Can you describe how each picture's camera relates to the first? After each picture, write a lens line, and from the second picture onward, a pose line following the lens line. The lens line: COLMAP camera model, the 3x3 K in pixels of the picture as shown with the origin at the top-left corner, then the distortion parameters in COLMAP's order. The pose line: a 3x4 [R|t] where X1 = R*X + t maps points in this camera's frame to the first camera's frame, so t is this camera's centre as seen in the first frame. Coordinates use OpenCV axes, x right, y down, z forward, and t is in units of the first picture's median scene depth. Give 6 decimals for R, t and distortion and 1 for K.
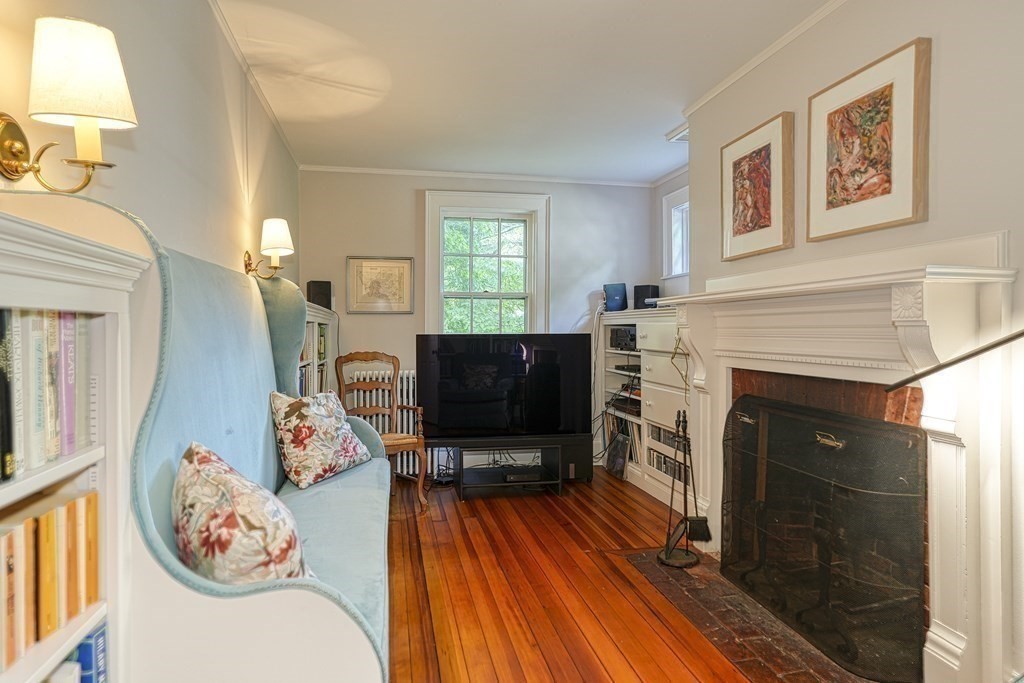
lens RADIAL K [[571.1, 0, 510.9], [0, 571.1, 334.7], [0, 0, 1]] dist [0.000599, -0.000419]
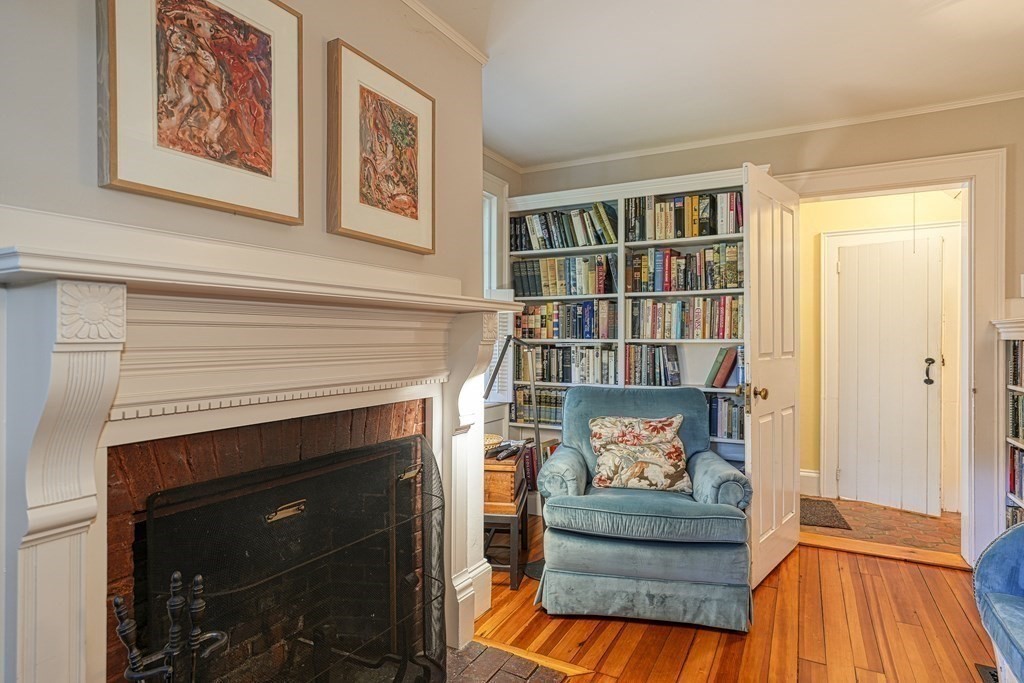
lens RADIAL K [[571.1, 0, 511.6], [0, 571.1, 345.0], [0, 0, 1]] dist [0.000599, -0.000419]
pose [[-0.765579, -0.000159, 0.643342, -0.139952], [0.012743, 0.999800, 0.015411, -0.025989], [-0.643215, 0.019996, -0.765424, 1.548573]]
